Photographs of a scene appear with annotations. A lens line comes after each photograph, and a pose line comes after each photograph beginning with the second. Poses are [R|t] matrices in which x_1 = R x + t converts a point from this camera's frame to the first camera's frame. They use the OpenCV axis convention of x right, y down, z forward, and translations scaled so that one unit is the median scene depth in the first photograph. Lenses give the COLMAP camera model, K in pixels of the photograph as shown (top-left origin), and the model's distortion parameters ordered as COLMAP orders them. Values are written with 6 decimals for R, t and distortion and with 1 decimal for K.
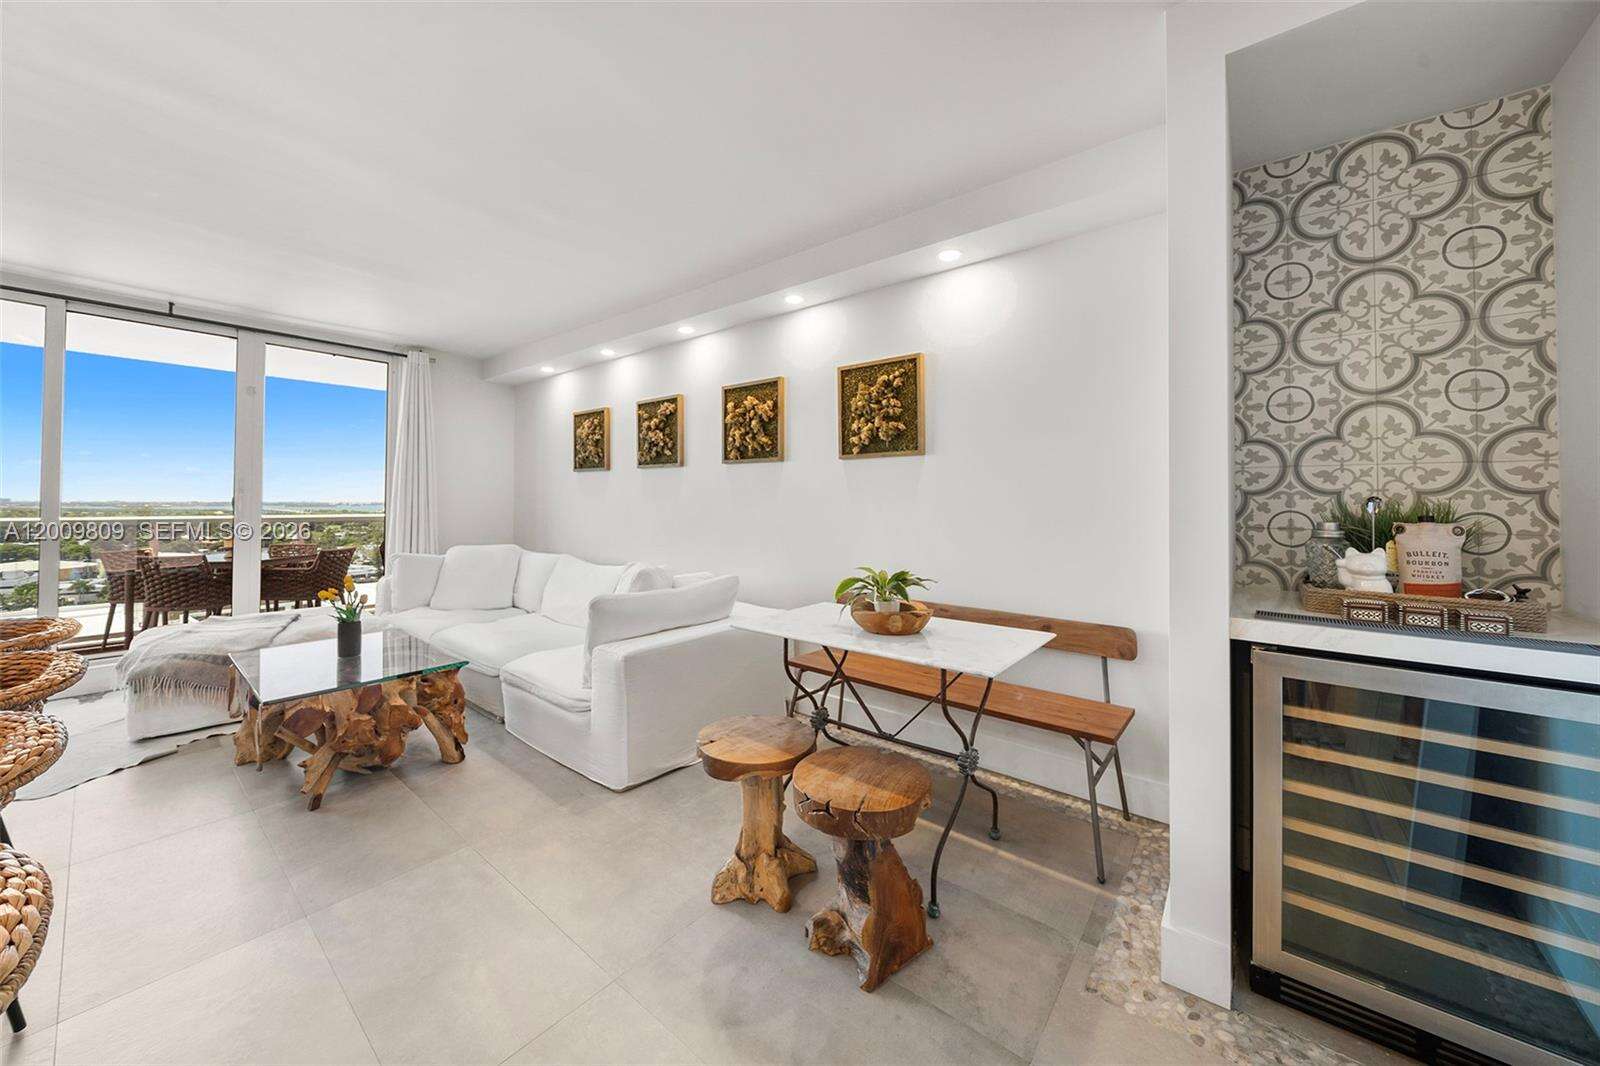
lens RADIAL K [[568.6, 0, 798.1], [0, 568.6, 493.8], [0, 0, 1]] dist [-0.002043, -0.000310]
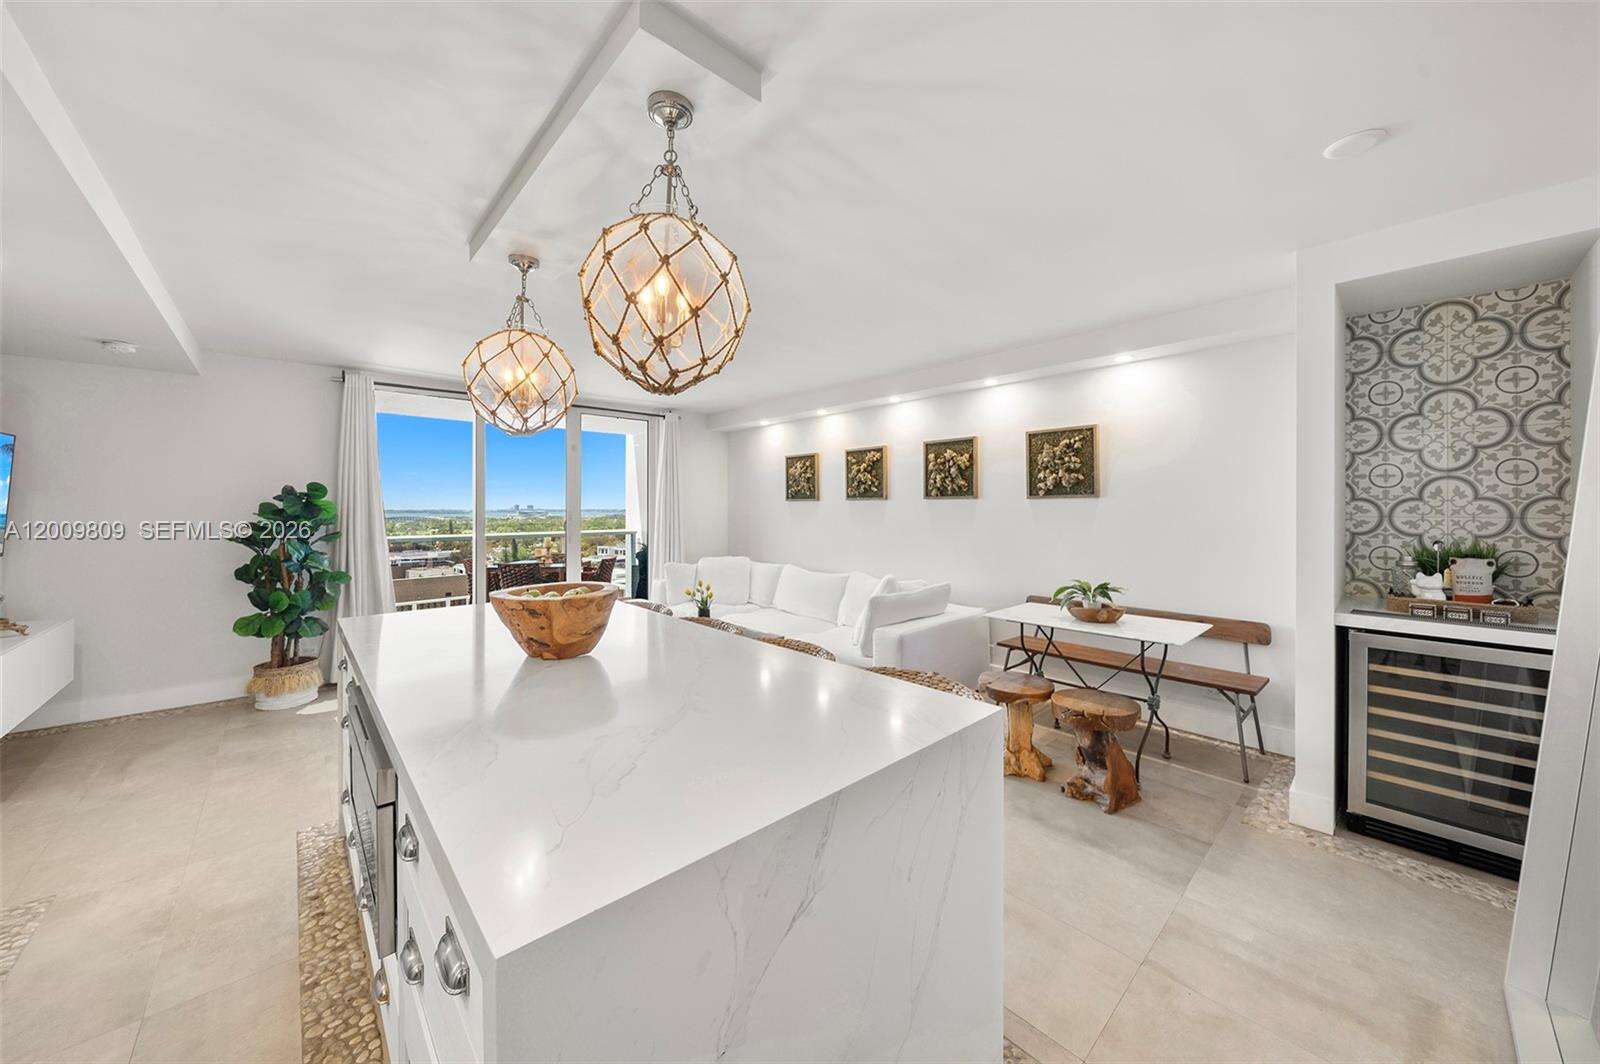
lens RADIAL K [[558.6, 0, 803.3], [0, 558.6, 510.5], [0, 0, 1]] dist [-0.002080, -0.000025]
pose [[0.989143, -0.007090, -0.146783, -0.432849], [0.009844, 0.999789, 0.018042, -0.102981], [0.146624, -0.019291, 0.989004, -0.669135]]
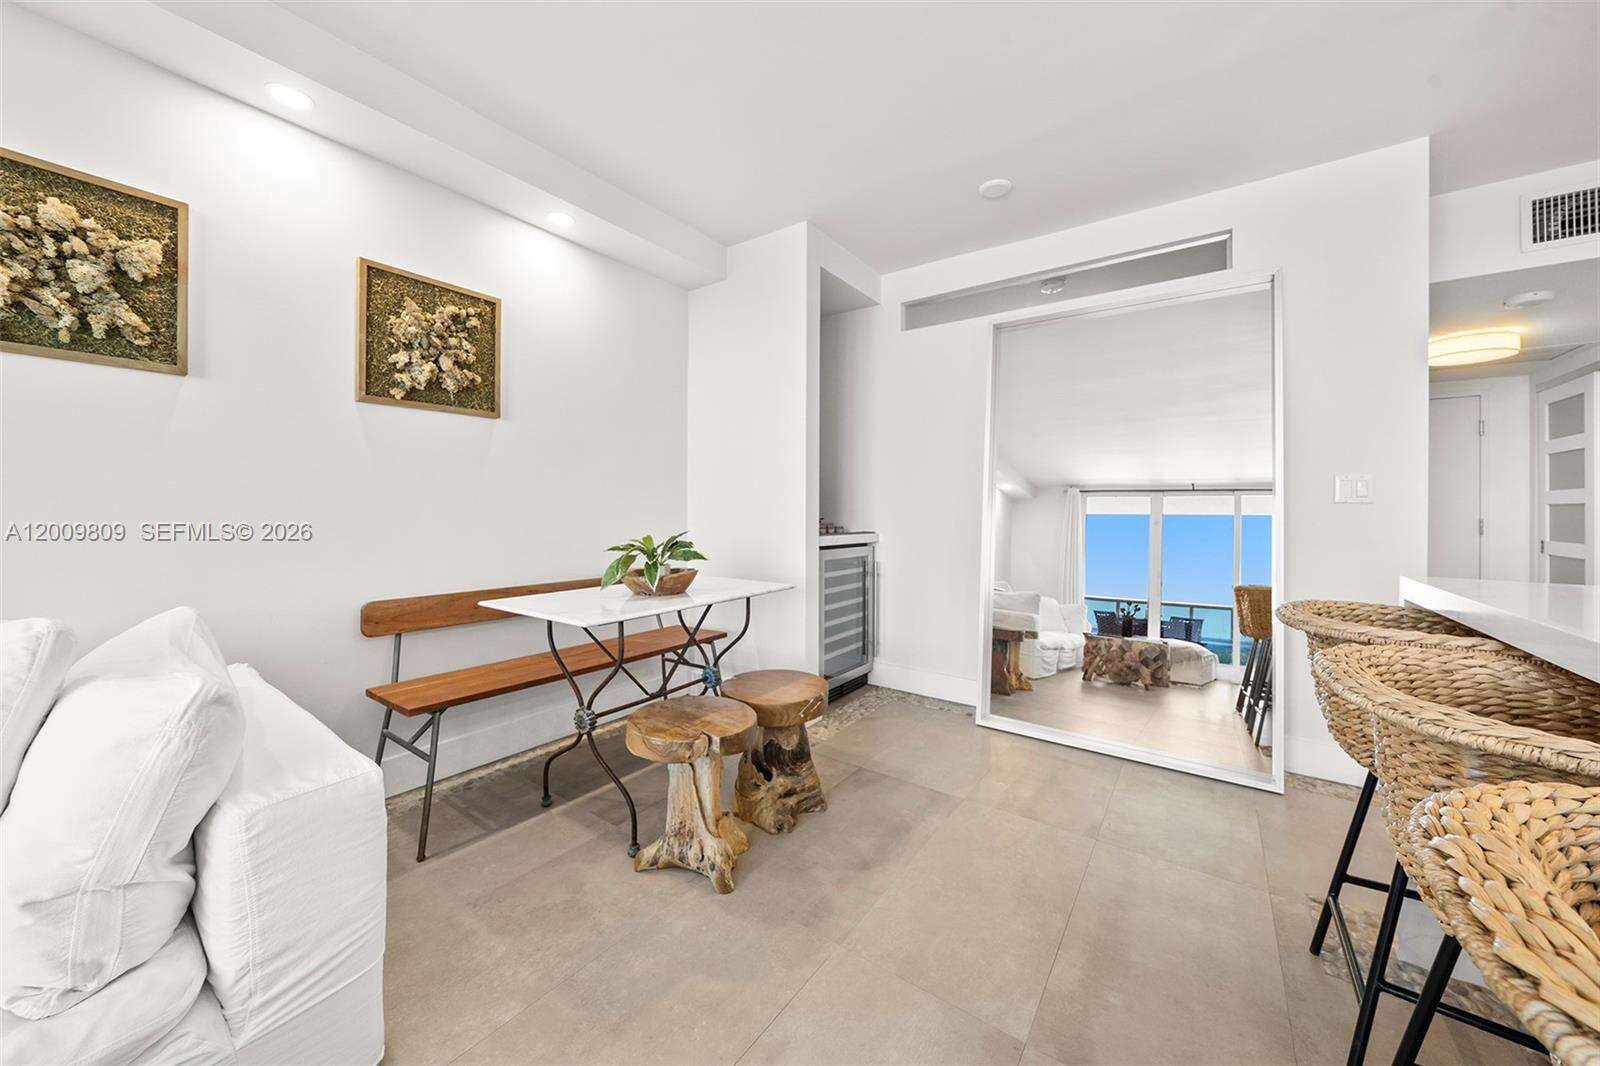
lens RADIAL K [[570.2, 0, 799.2], [0, 570.2, 508.4], [0, 0, 1]] dist [-0.006208, -0.000121]
pose [[-0.053798, -0.002075, 0.998550, -0.988347], [-0.020770, 0.999784, 0.000958, 0.084540], [-0.998336, -0.020688, -0.053829, 0.873651]]
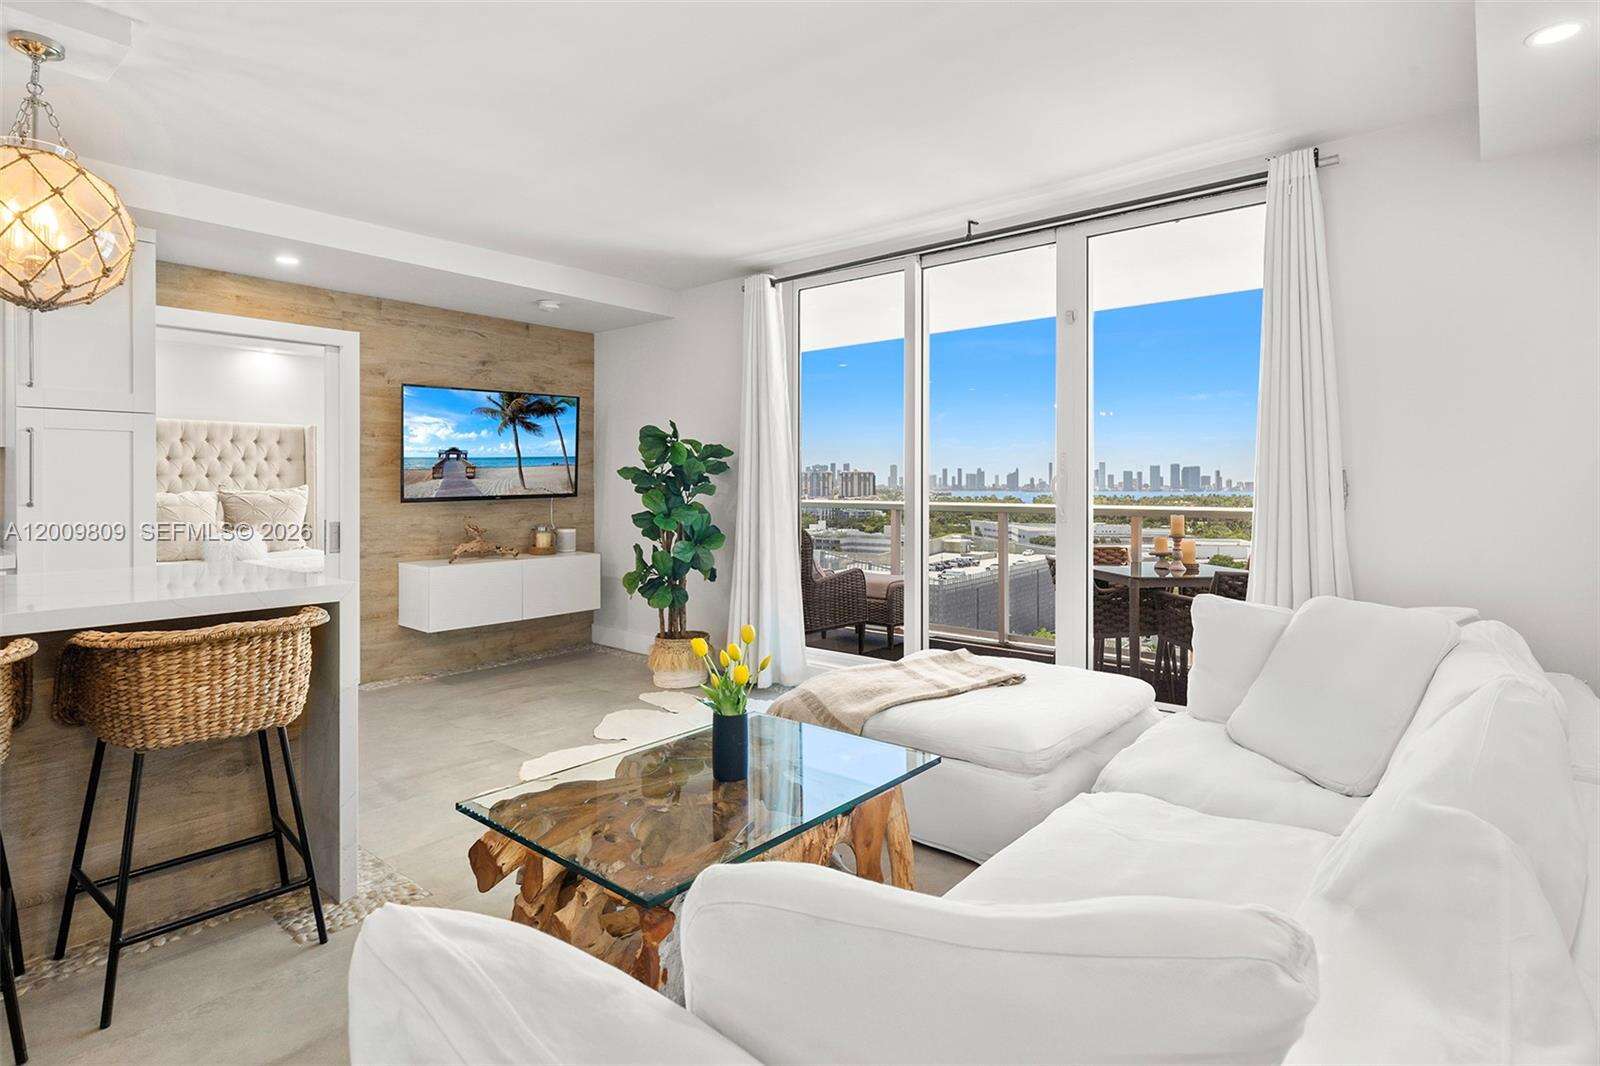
lens RADIAL K [[819.6, 0, 808.6], [0, 819.6, 485.5], [0, 0, 1]] dist [0.001440, 0.000494]
pose [[-0.014850, -0.003233, -0.999885, -0.041328], [0.011828, 0.999924, -0.003409, 0.025515], [0.999820, -0.011877, -0.014810, 1.588875]]
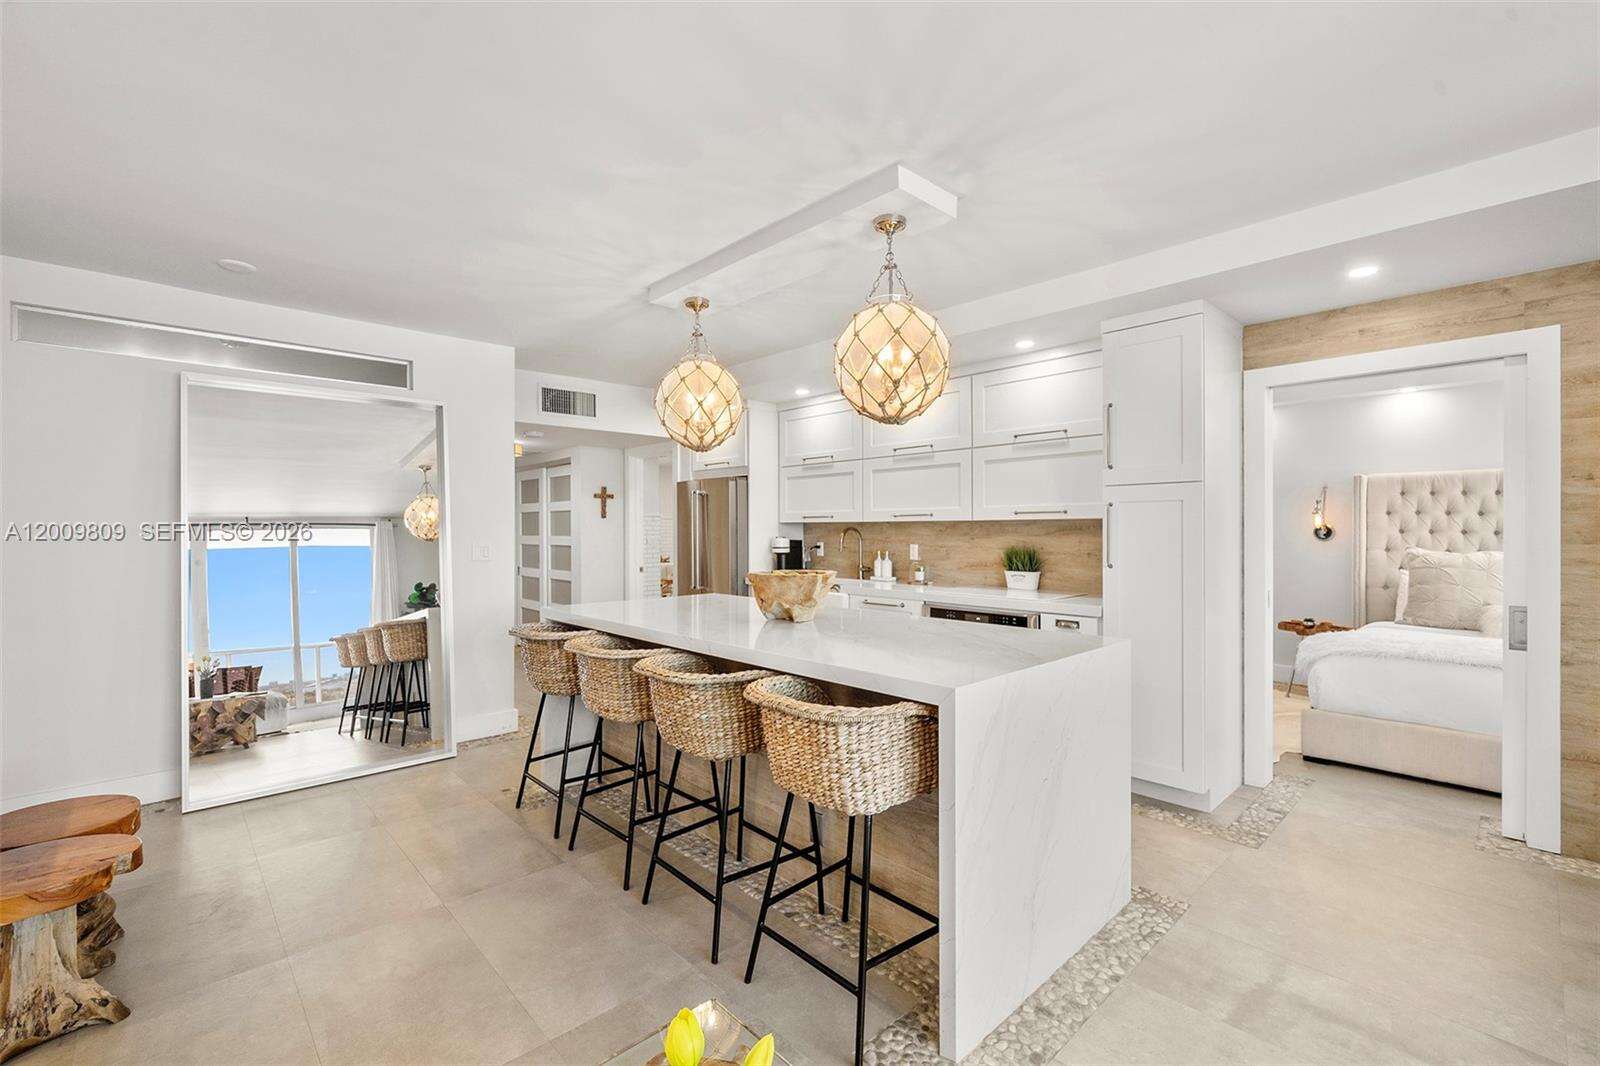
lens RADIAL K [[692.8, 0, 803.5], [0, 692.8, 529.3], [0, 0, 1]] dist [0.000397, 0.000029]
pose [[-0.991169, -0.002958, 0.132571, -1.229168], [-0.004552, 0.999921, -0.011726, -0.030333], [-0.132526, -0.012226, -0.991104, 1.784313]]
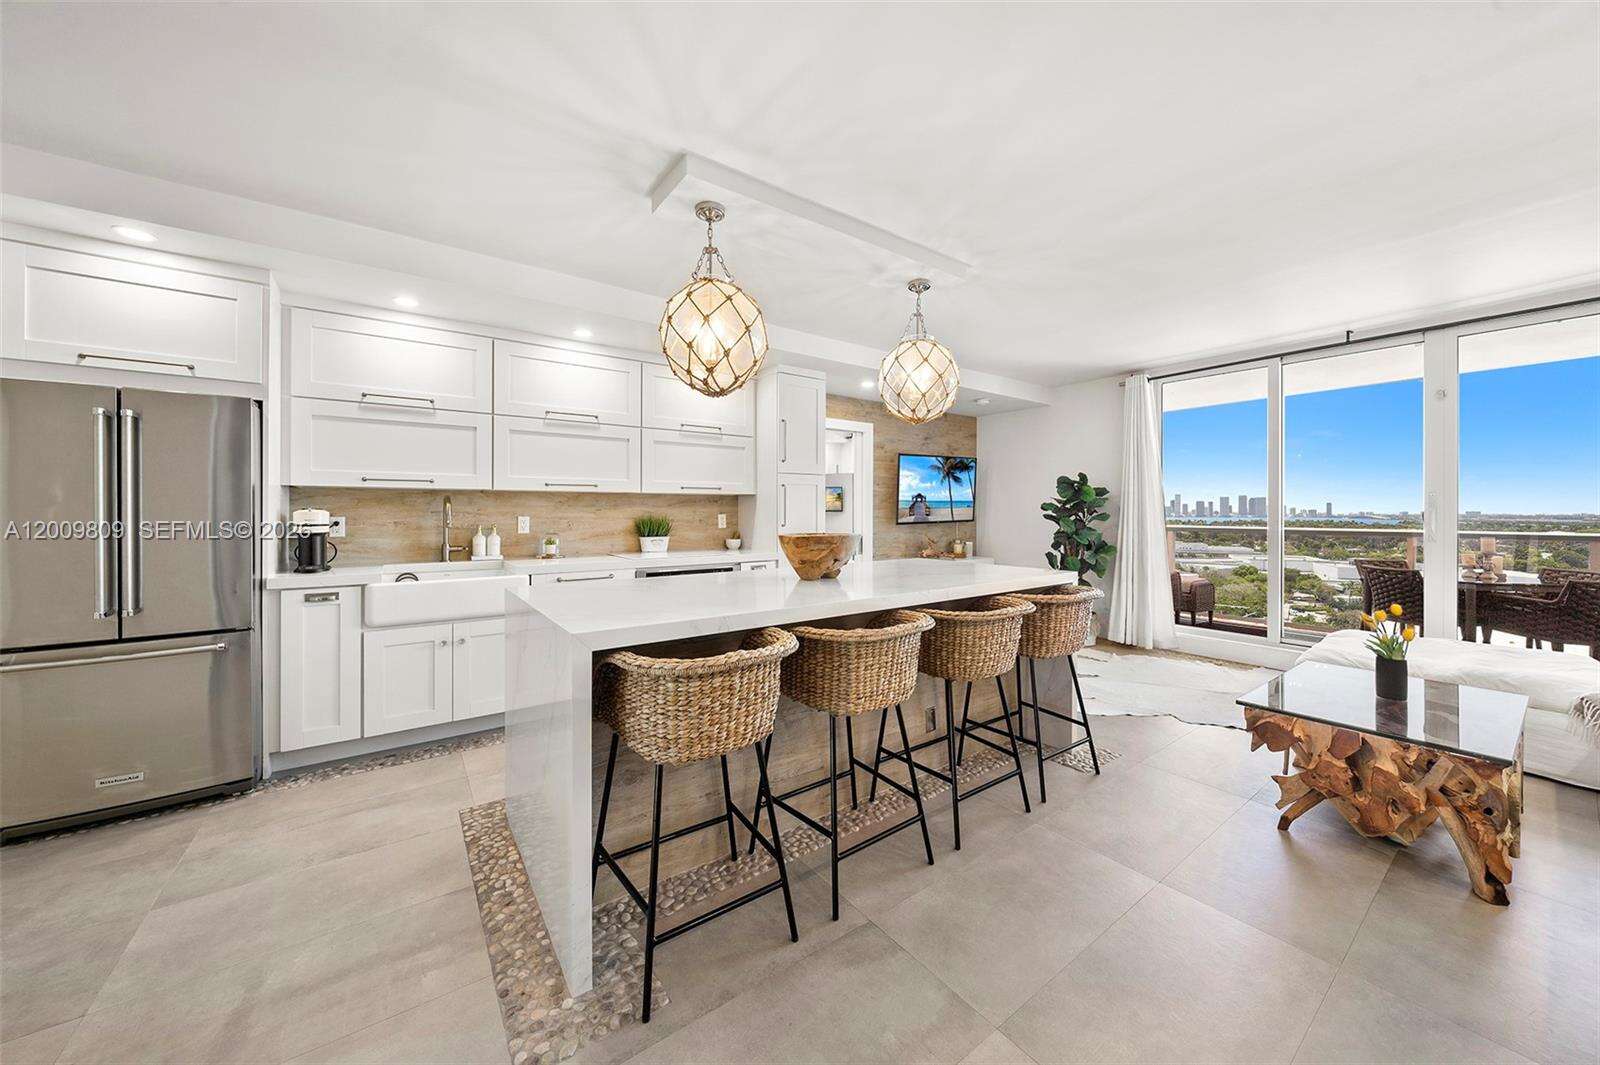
lens RADIAL K [[558.6, 0, 803.3], [0, 558.6, 511.0], [0, 0, 1]] dist [-0.002080, -0.000025]
pose [[-0.257005, -0.005970, -0.966392, 0.352144], [0.011088, 0.999897, -0.009126, 0.003885], [0.966346, -0.013061, -0.256912, 0.538082]]
